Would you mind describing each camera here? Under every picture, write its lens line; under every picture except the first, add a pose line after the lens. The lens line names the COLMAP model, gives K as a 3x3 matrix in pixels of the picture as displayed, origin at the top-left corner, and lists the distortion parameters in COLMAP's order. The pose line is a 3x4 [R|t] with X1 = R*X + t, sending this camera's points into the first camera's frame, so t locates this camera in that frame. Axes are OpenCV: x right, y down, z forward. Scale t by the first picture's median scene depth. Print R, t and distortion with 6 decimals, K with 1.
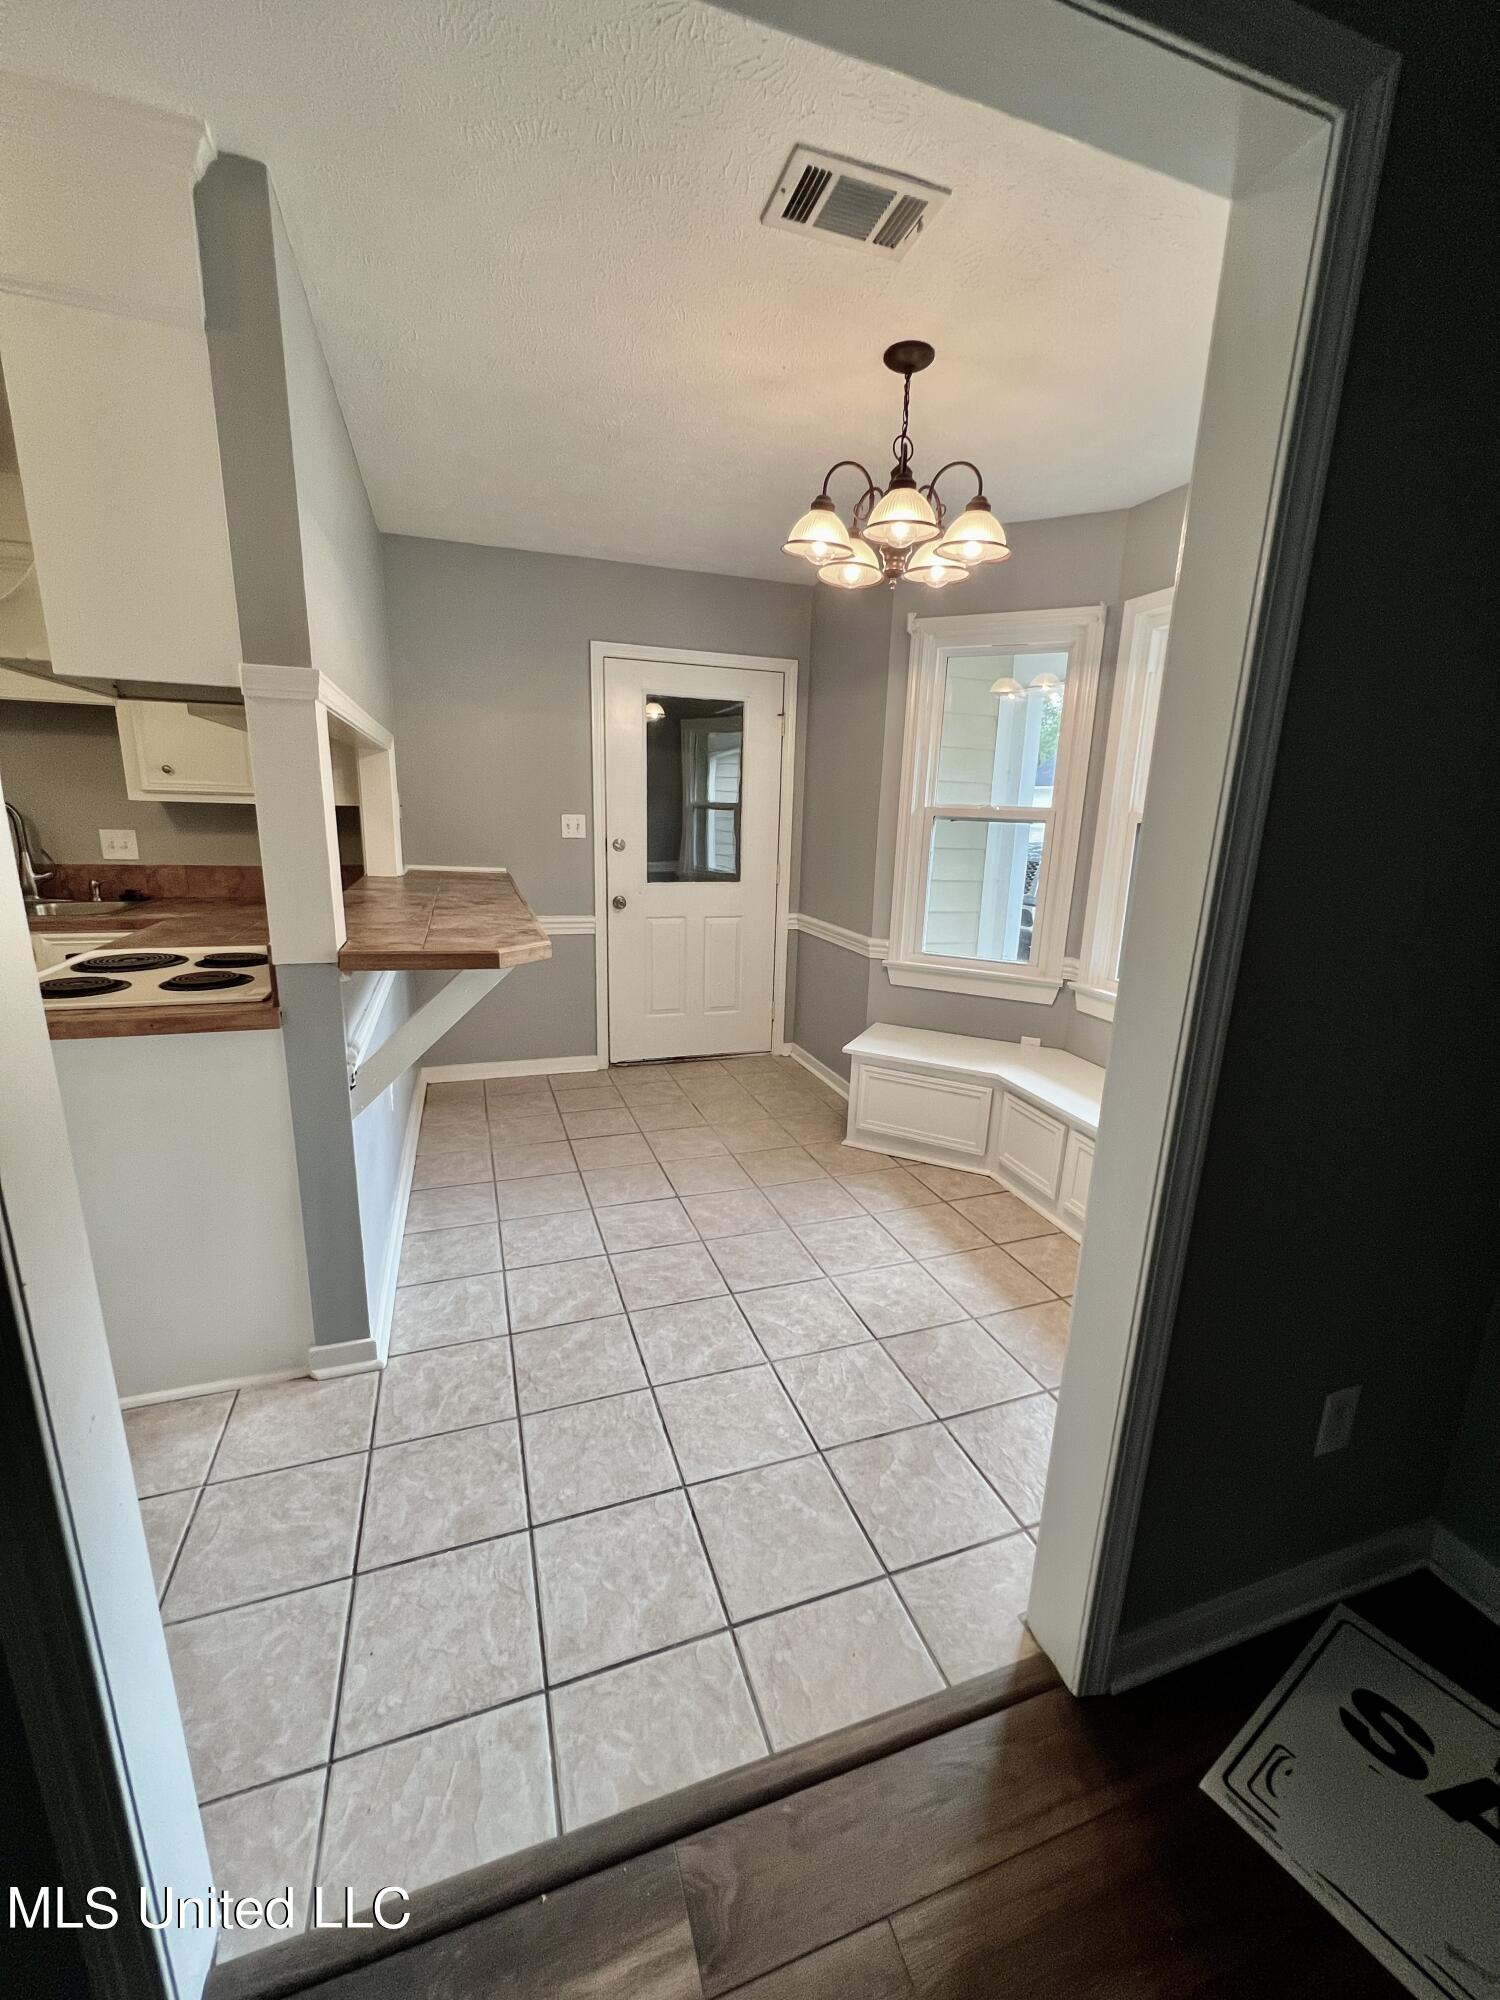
lens RADIAL K [[799.3, 0, 751.7], [0, 799.3, 1003.2], [0, 0, 1]] dist [-0.001284, 0.000607]
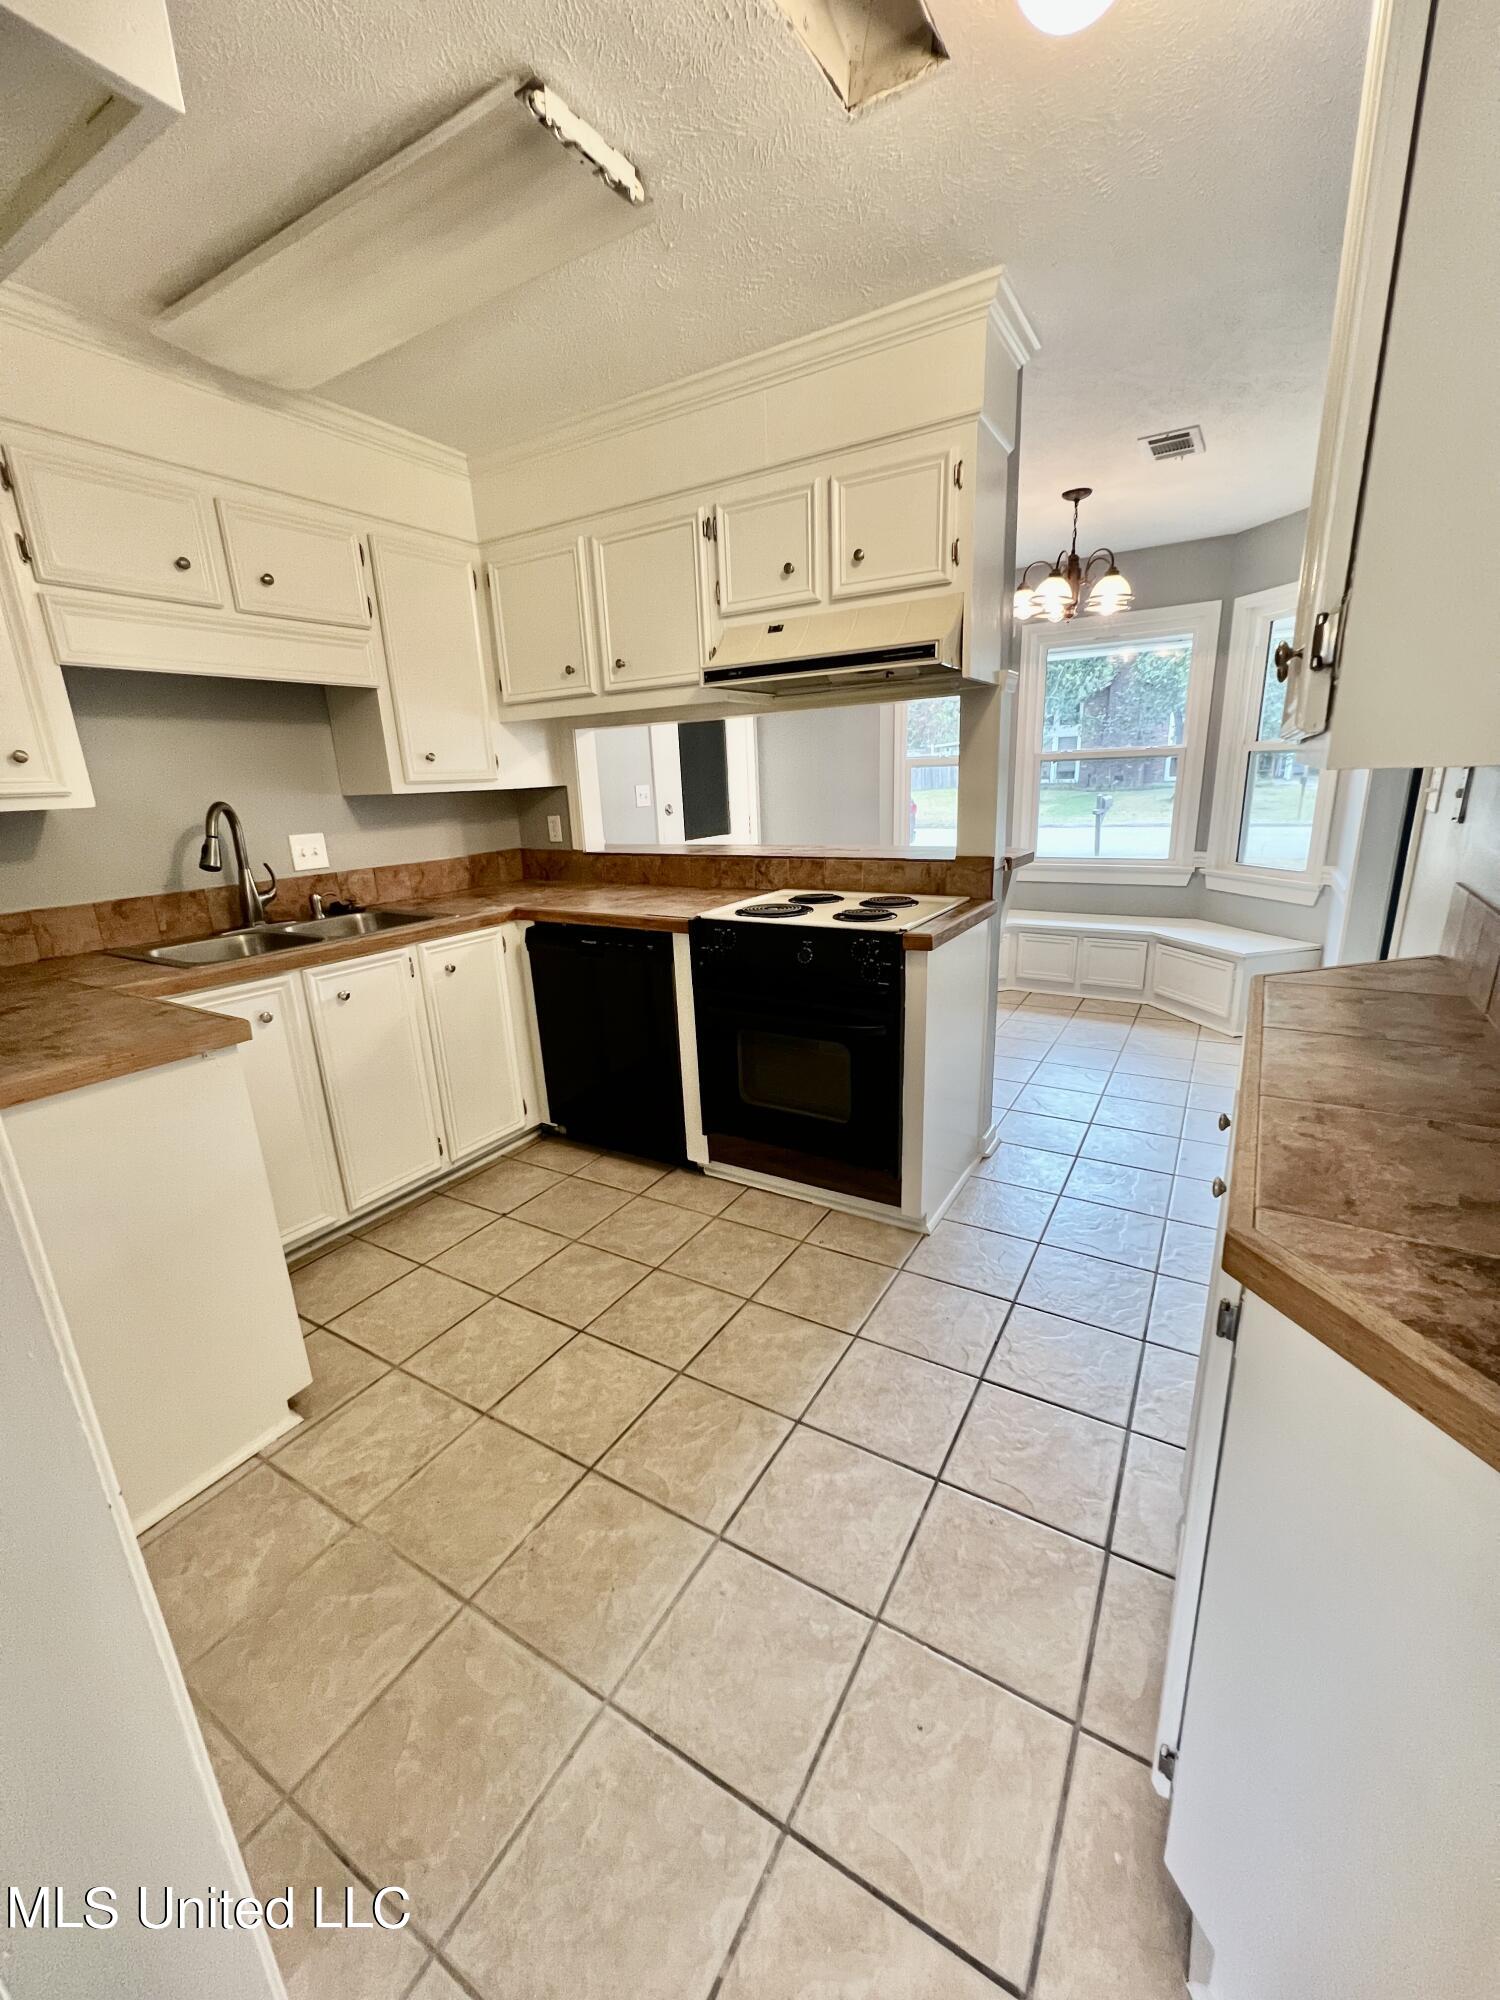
lens RADIAL K [[799.3, 0, 753.8], [0, 799.3, 1000.0], [0, 0, 1]] dist [-0.001284, 0.000607]
pose [[0.768543, -0.231759, 0.596347, -1.175974], [0.214895, 0.971444, 0.100587, -0.034675], [-0.602629, 0.050847, 0.796400, 0.053854]]
